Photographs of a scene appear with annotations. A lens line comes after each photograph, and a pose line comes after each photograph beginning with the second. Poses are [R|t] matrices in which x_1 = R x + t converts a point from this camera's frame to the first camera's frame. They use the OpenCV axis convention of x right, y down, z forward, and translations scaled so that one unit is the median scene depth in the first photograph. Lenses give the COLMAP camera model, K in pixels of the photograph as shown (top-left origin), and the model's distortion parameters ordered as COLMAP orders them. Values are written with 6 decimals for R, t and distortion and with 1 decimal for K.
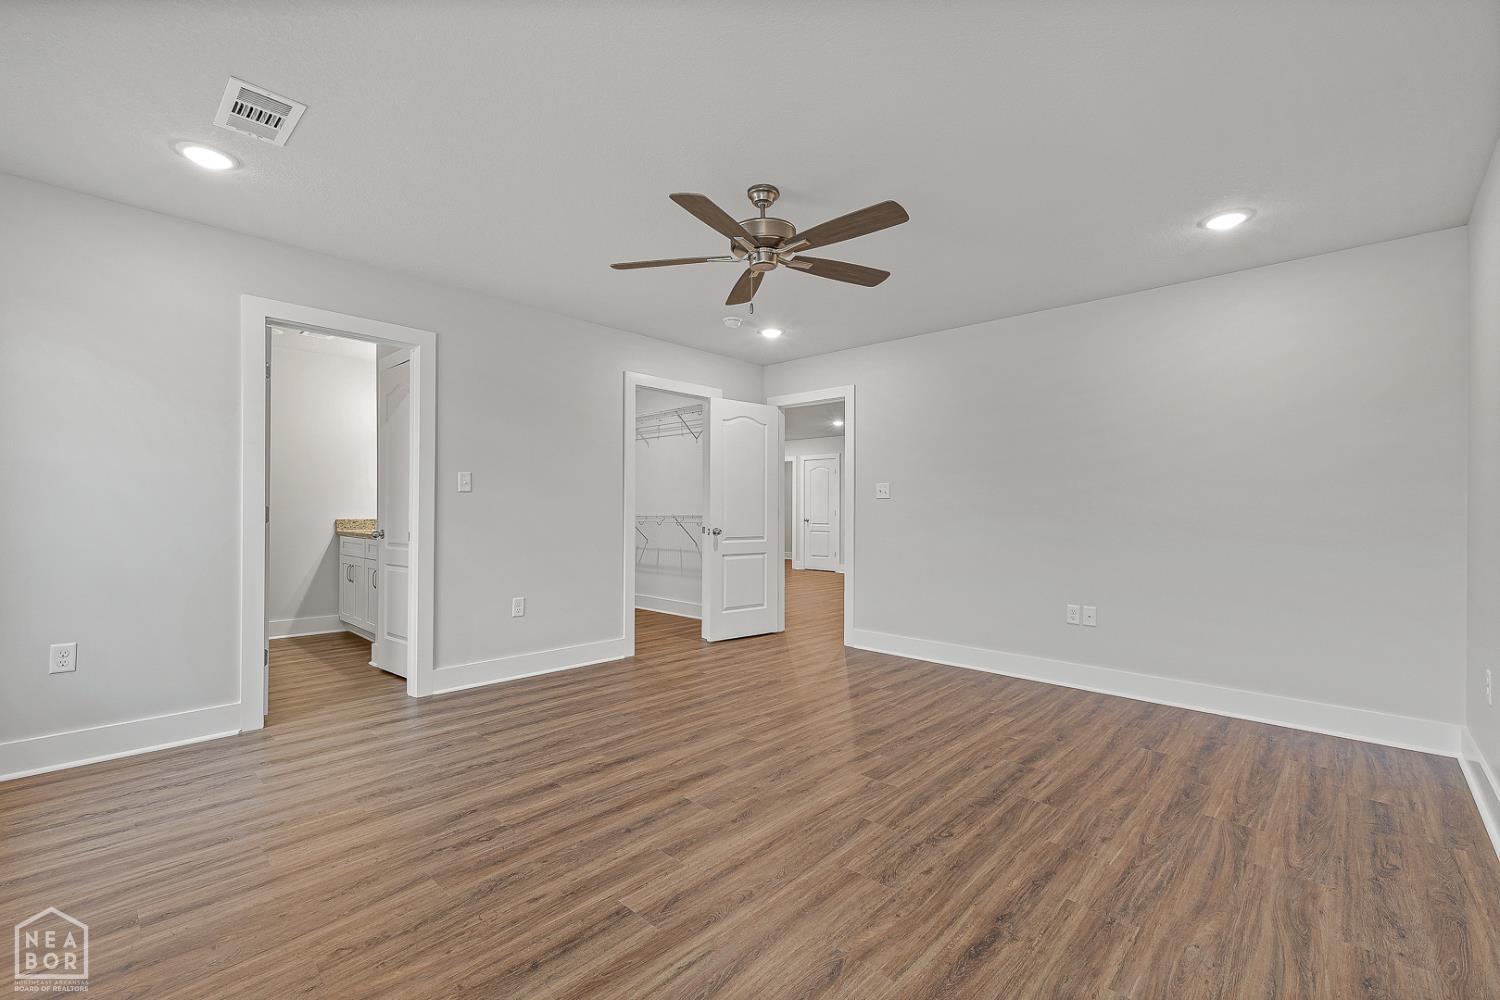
lens RADIAL K [[630.7, 0, 748.6], [0, 630.7, 507.6], [0, 0, 1]] dist [0.002198, 0.000049]
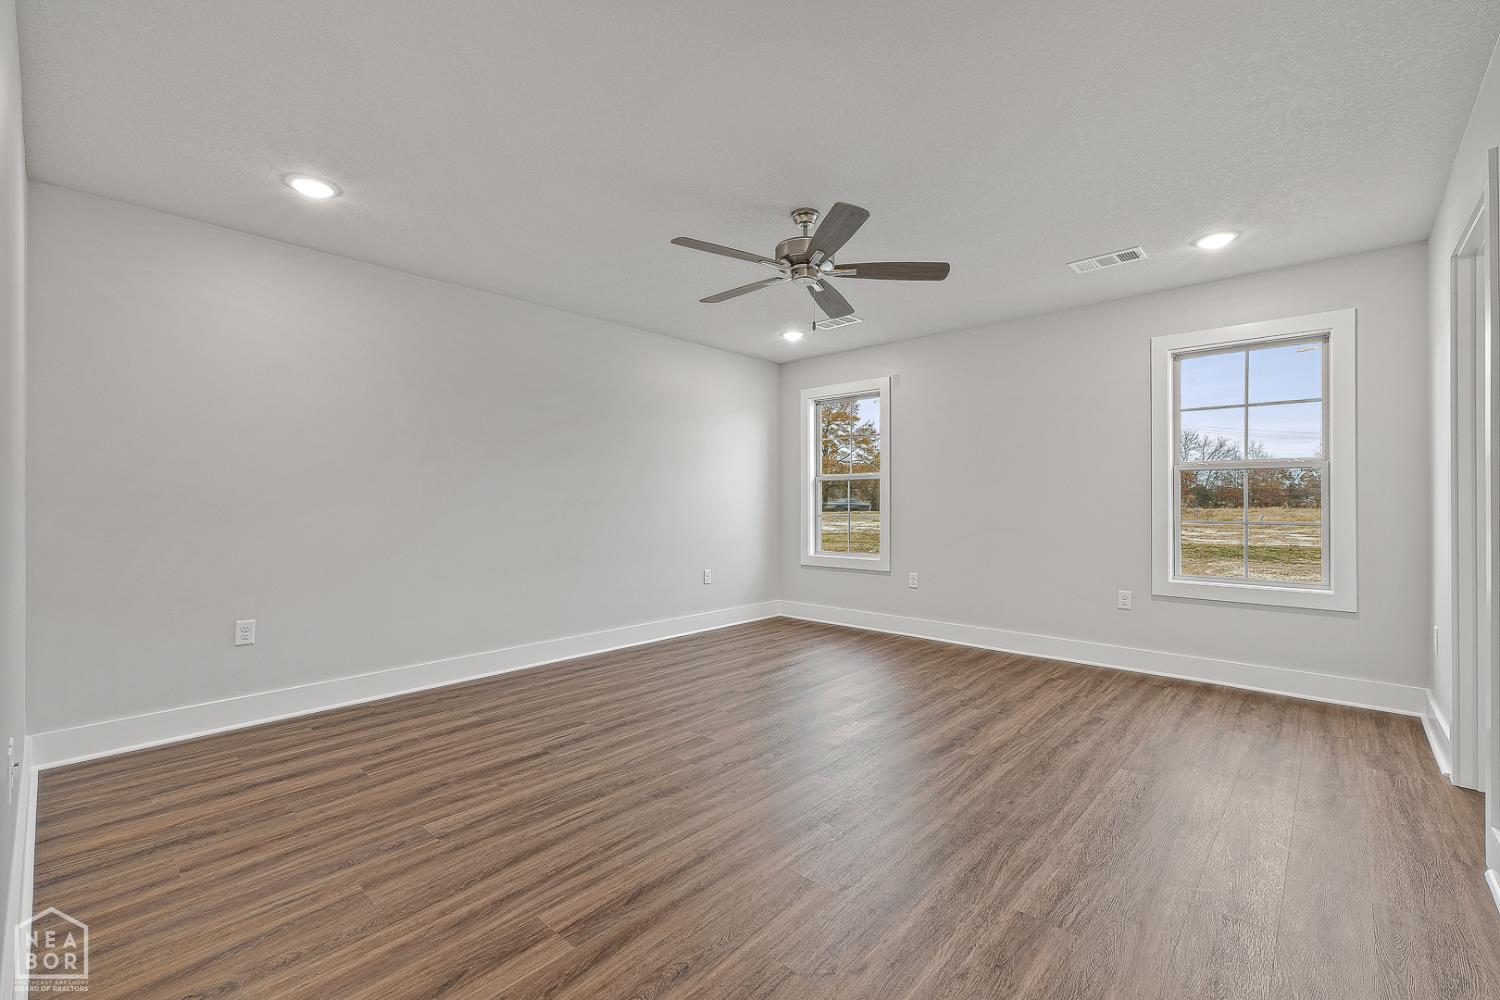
lens RADIAL K [[630.7, 0, 748.6], [0, 630.7, 507.6], [0, 0, 1]] dist [0.002198, 0.000049]
pose [[-0.999911, -0.007357, -0.011137, 0.130163], [-0.007393, 0.999968, 0.003209, 0.012072], [0.011113, 0.003291, -0.999933, 2.029412]]
